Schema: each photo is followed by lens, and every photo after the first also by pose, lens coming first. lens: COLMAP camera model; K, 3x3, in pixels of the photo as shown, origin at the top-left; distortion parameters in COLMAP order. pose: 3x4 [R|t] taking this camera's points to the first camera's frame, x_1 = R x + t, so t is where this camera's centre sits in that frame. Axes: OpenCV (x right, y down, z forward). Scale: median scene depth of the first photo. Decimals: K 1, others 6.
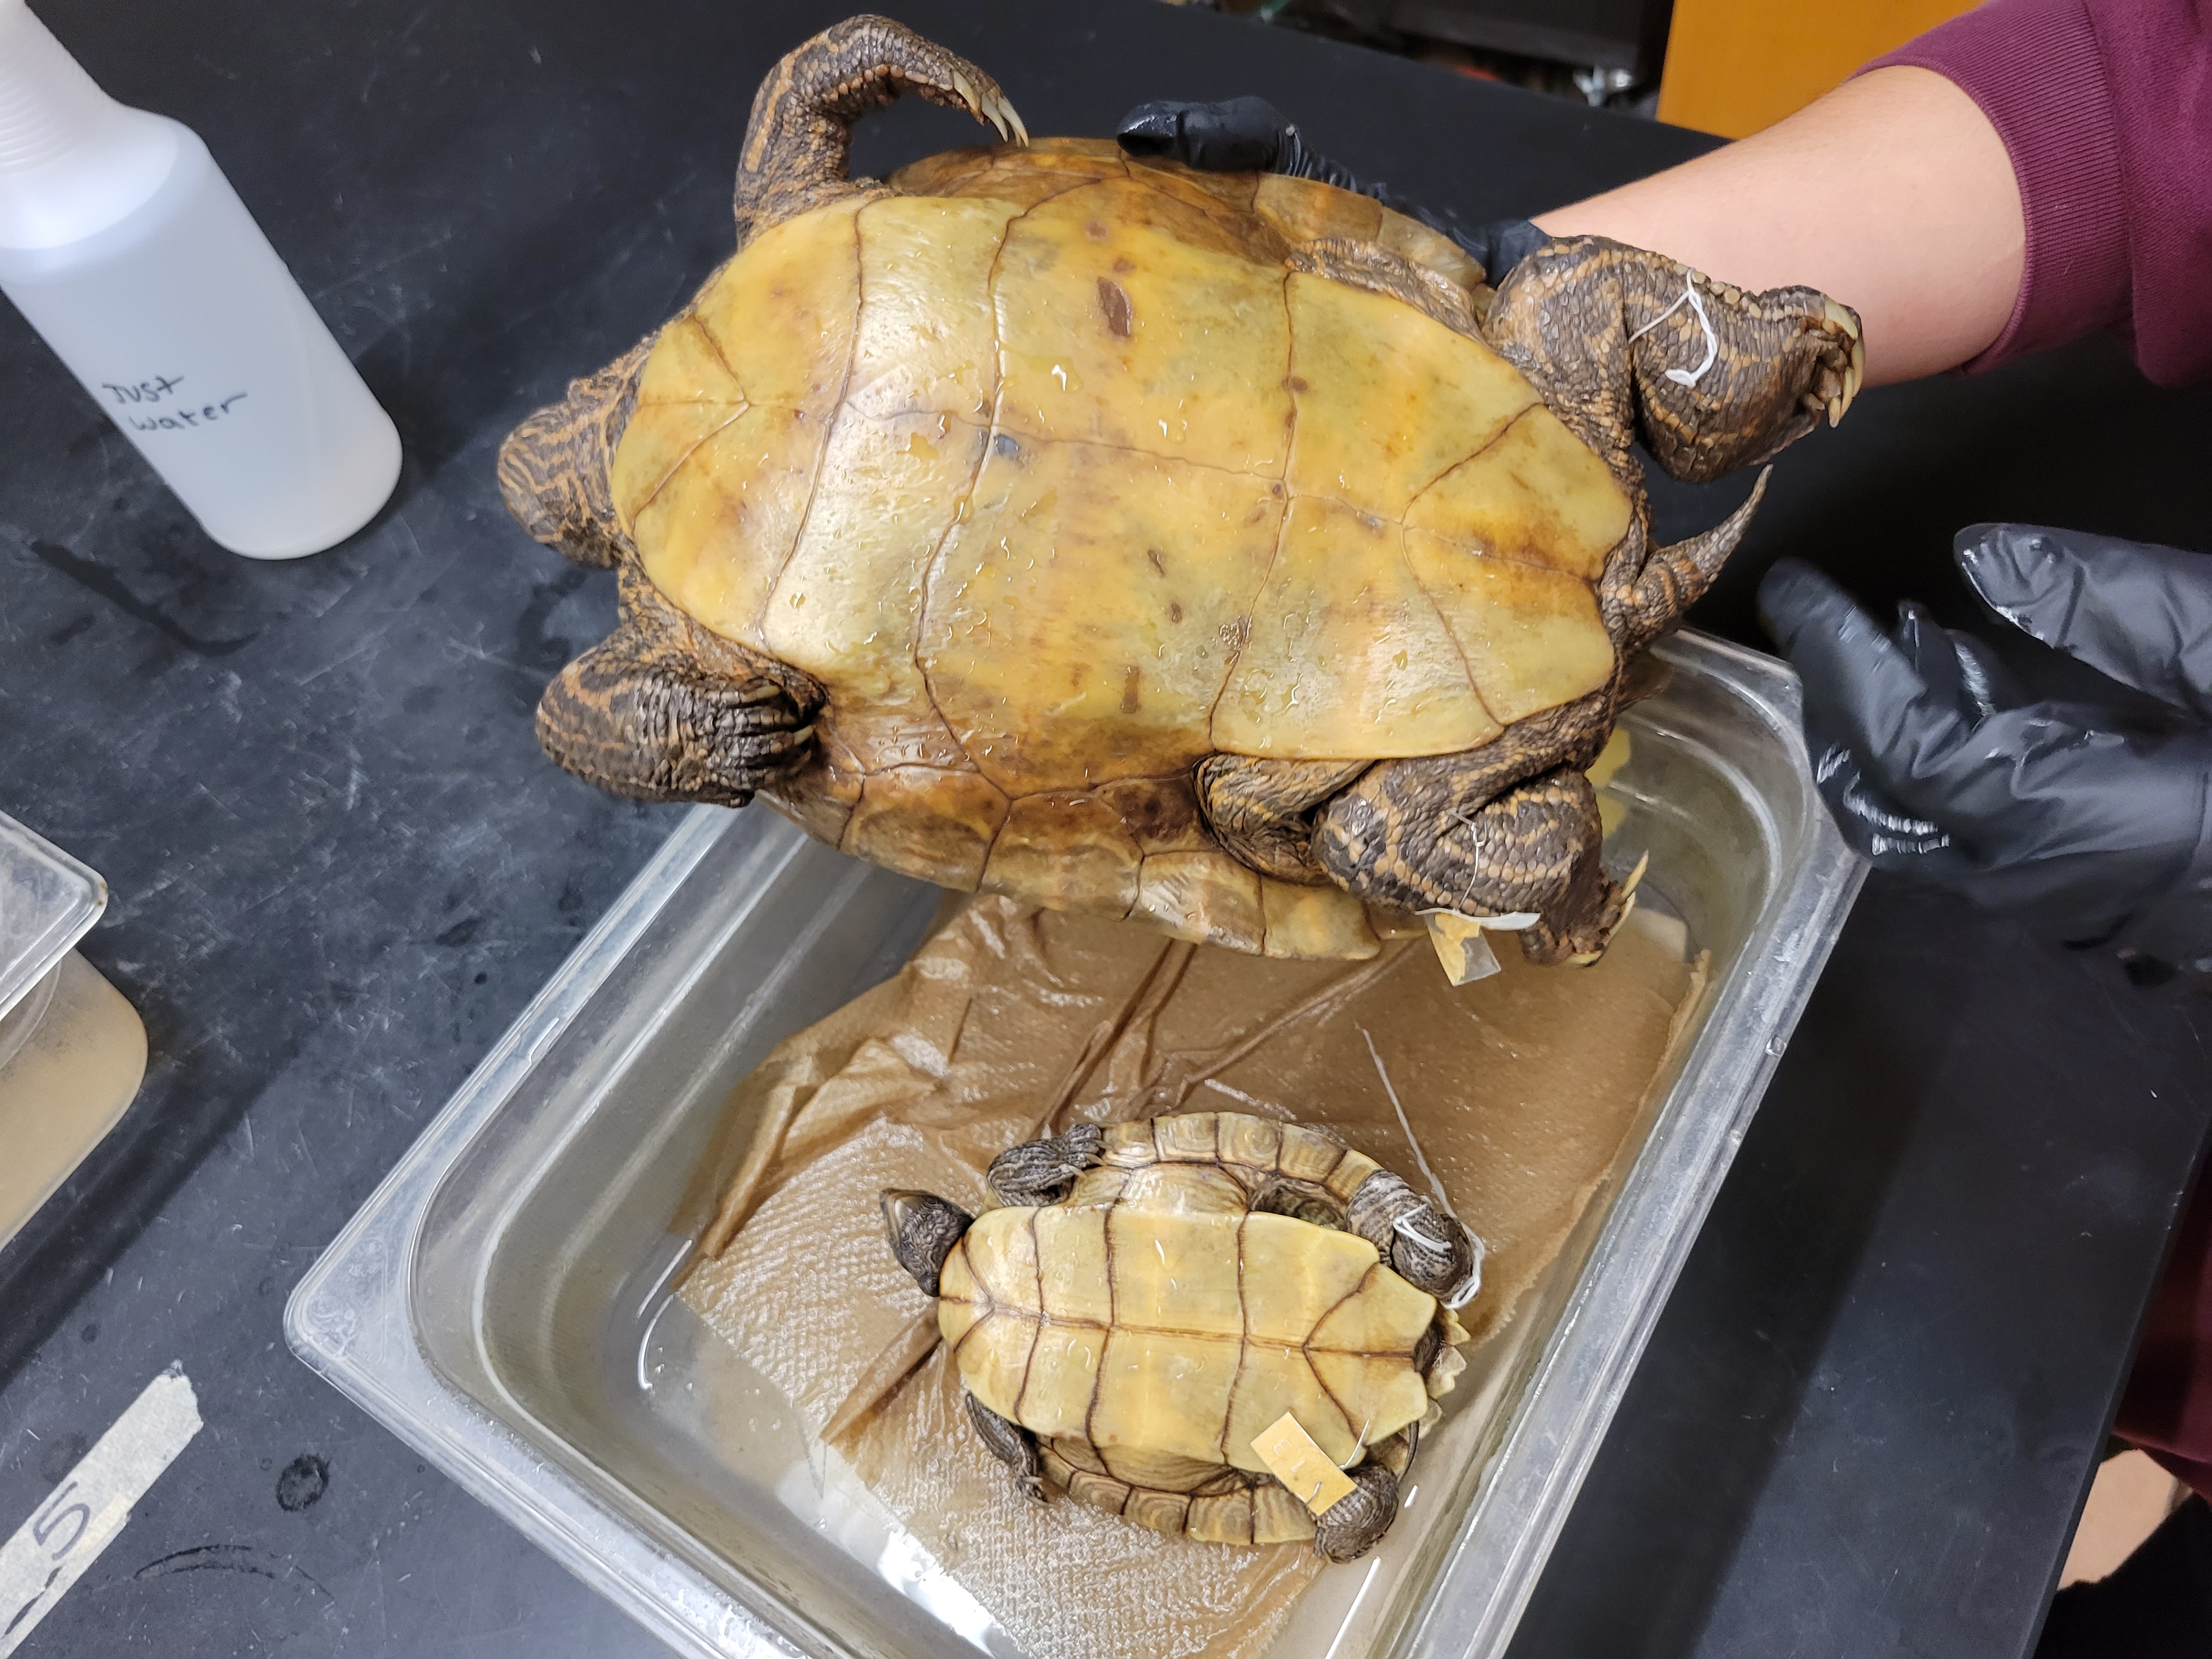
lens RADIAL K [[1656.8, 0, 1104.7], [0, 1656.8, 824.1], [0, 0, 1]] dist [-0.001722, -0.012817]
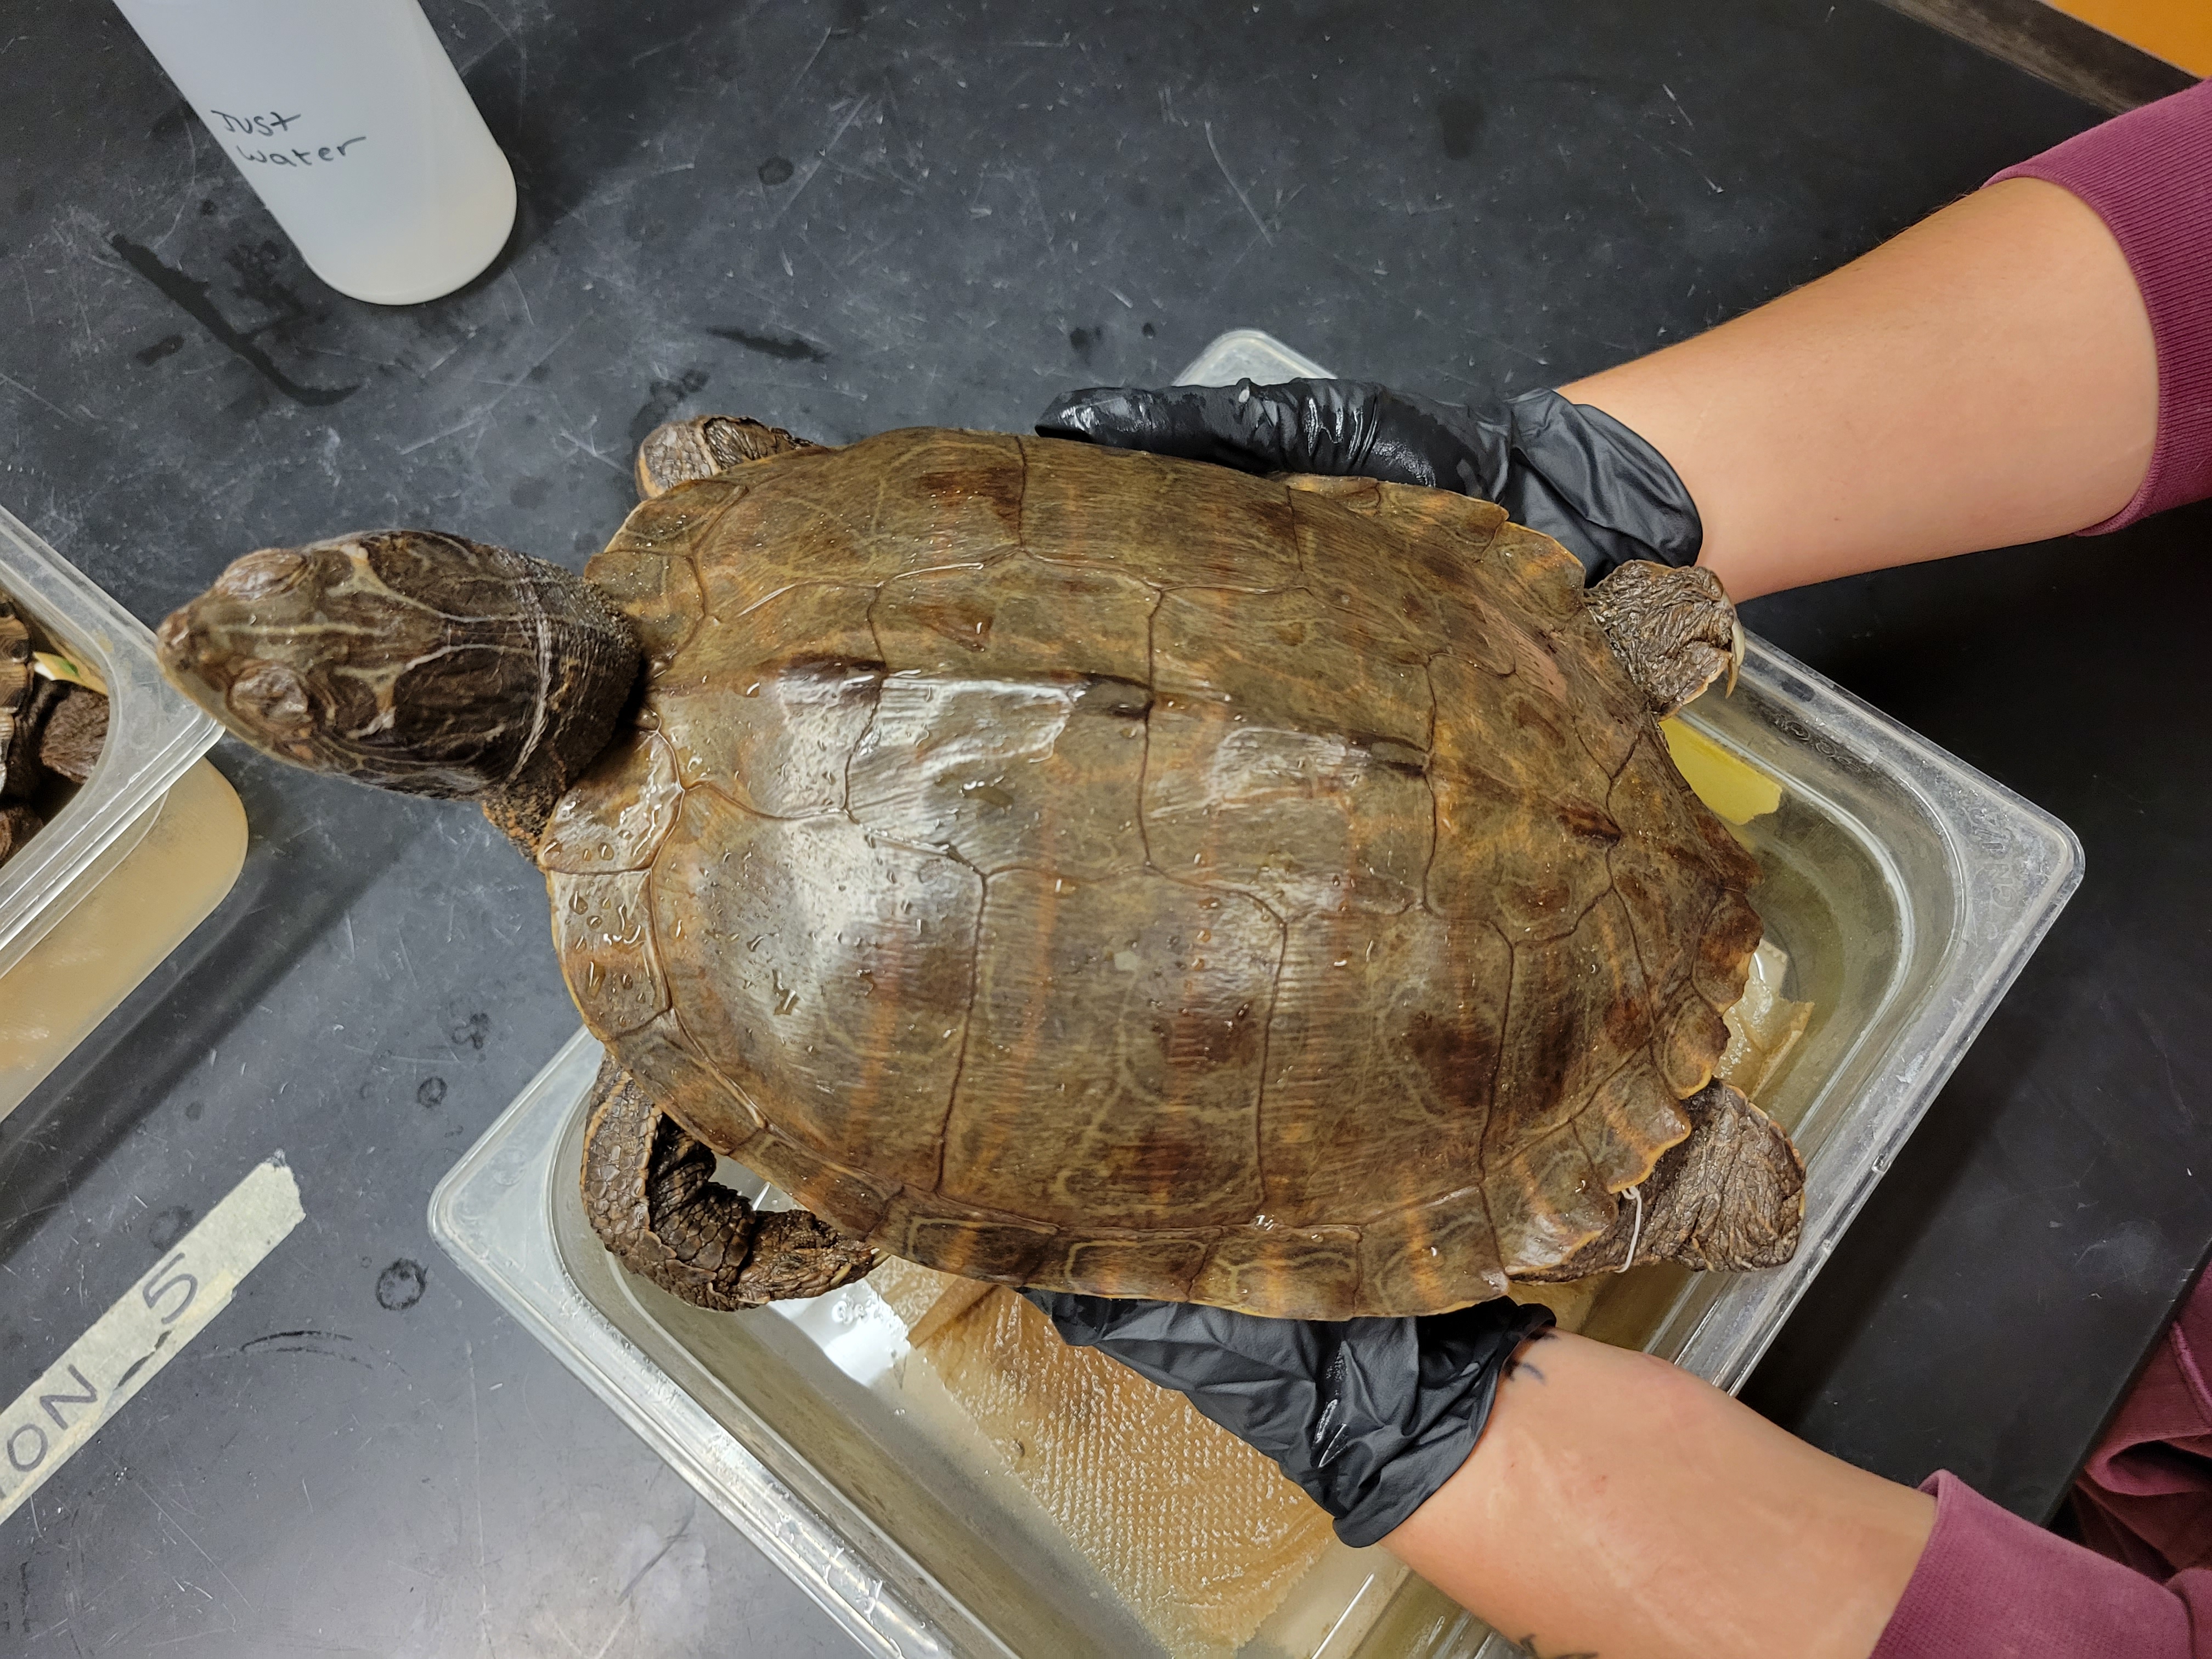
lens RADIAL K [[1656.8, 0, 1109.2], [0, 1656.8, 832.8], [0, 0, 1]] dist [-0.001722, -0.012817]
pose [[0.990686, 0.133342, 0.027584, -0.089372], [-0.136165, 0.969722, 0.202730, -0.142868], [0.000284, -0.204597, 0.978846, 0.014184]]
